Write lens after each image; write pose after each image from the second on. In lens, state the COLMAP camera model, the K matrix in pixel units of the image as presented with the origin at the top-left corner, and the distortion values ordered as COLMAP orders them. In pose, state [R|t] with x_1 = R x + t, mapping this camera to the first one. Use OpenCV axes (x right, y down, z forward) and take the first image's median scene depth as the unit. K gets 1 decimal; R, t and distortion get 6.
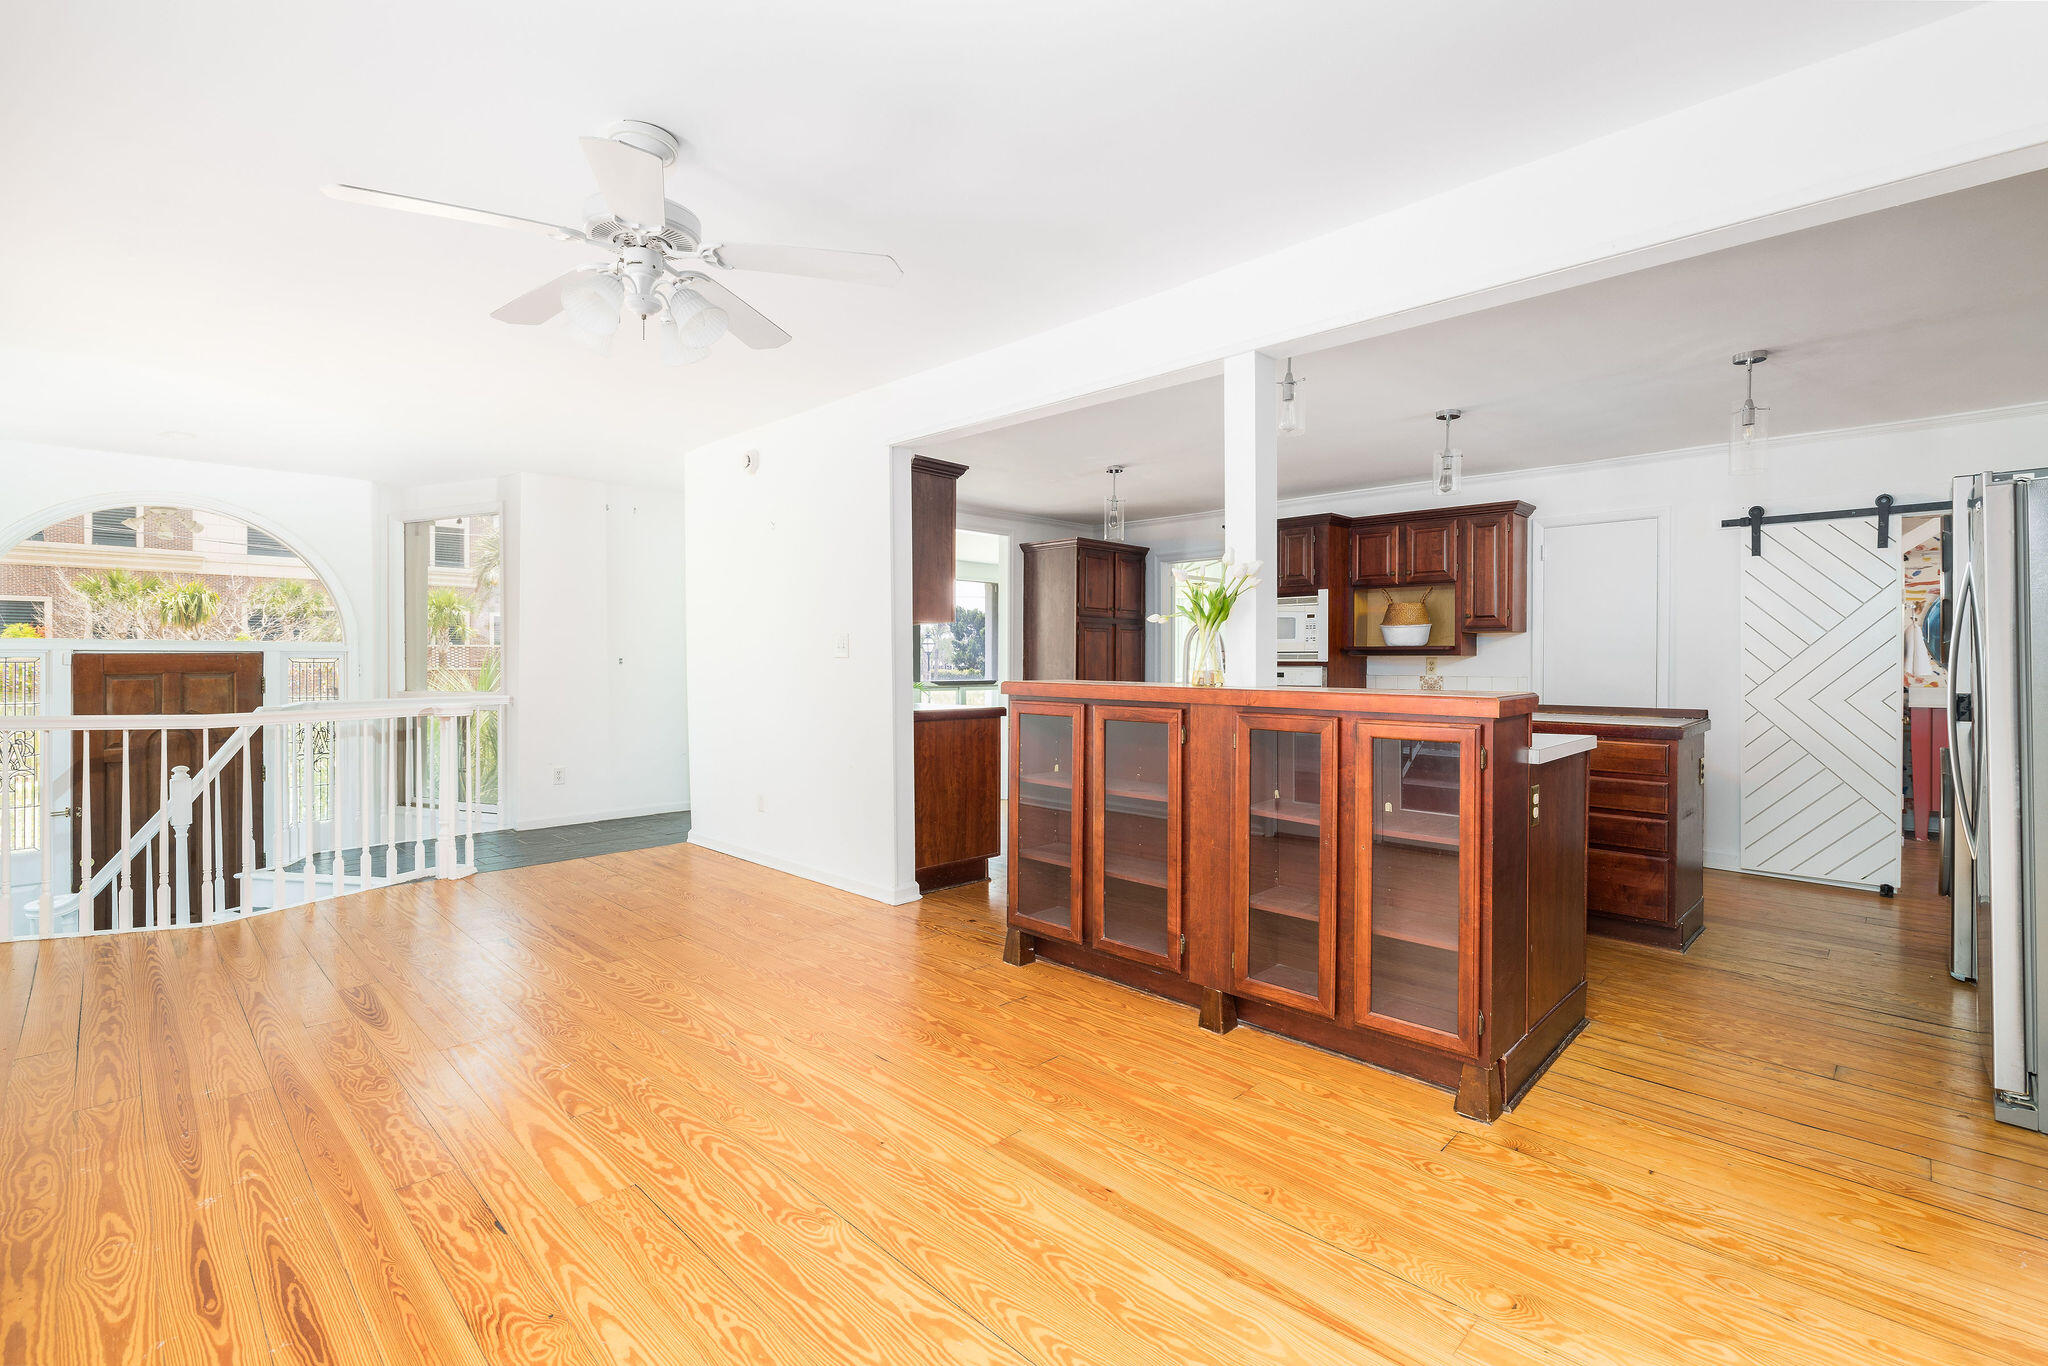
lens RADIAL K [[914.9, 0, 1015.1], [0, 914.9, 658.7], [0, 0, 1]] dist [-0.006105, 0.001144]
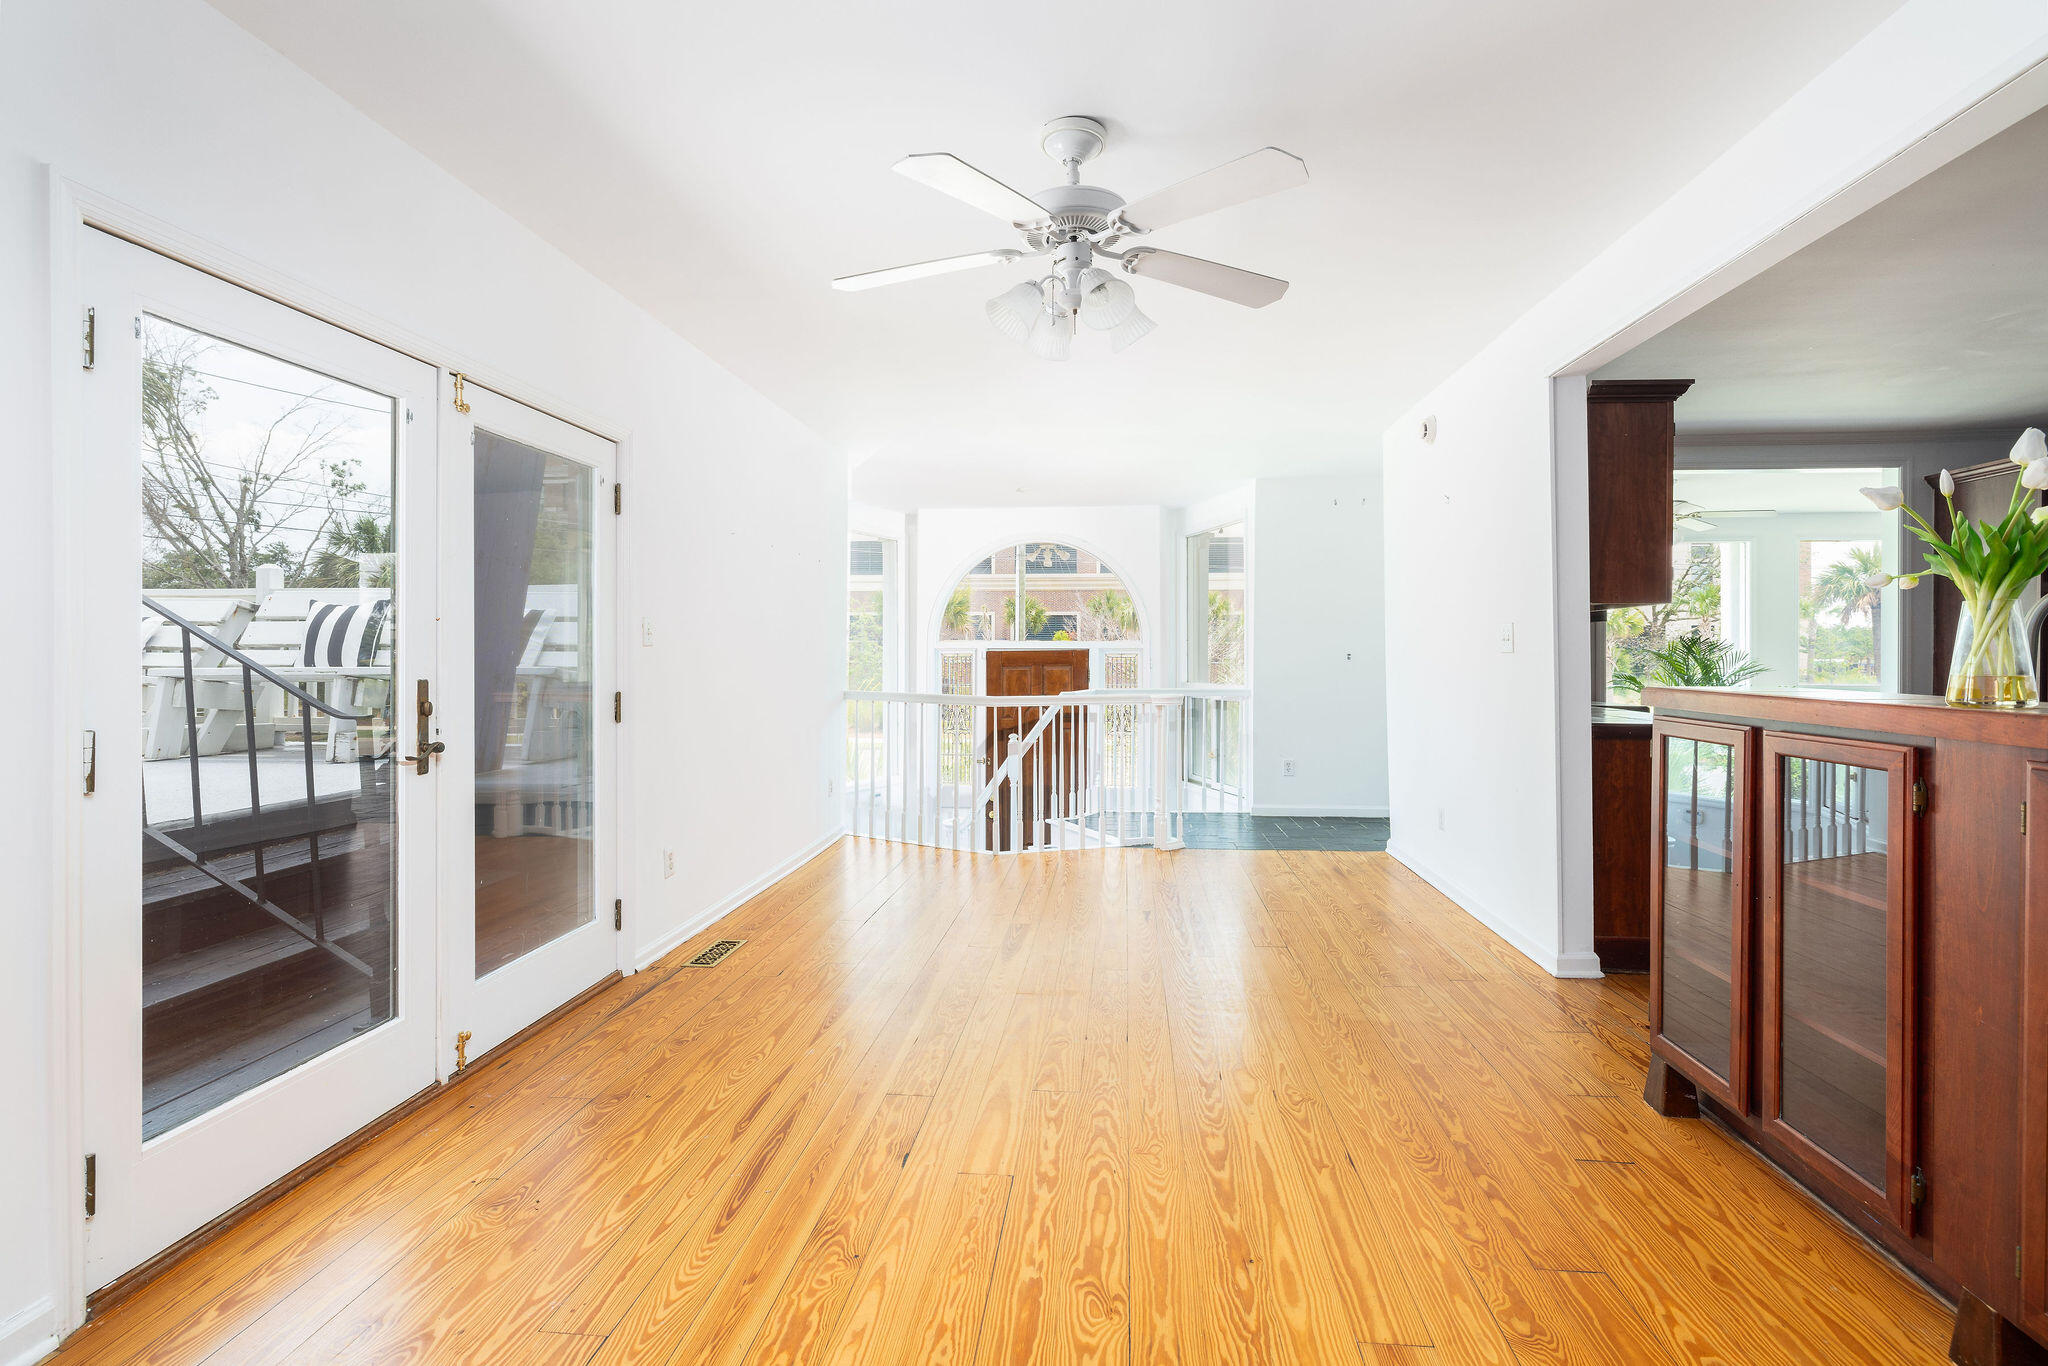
lens RADIAL K [[914.9, 0, 1015.1], [0, 914.9, 658.7], [0, 0, 1]] dist [-0.006105, 0.001144]
pose [[0.636357, 0.002408, -0.771391, 0.227606], [0.001861, 0.999987, 0.004657, -0.001466], [0.771392, -0.004399, 0.636345, 0.224627]]
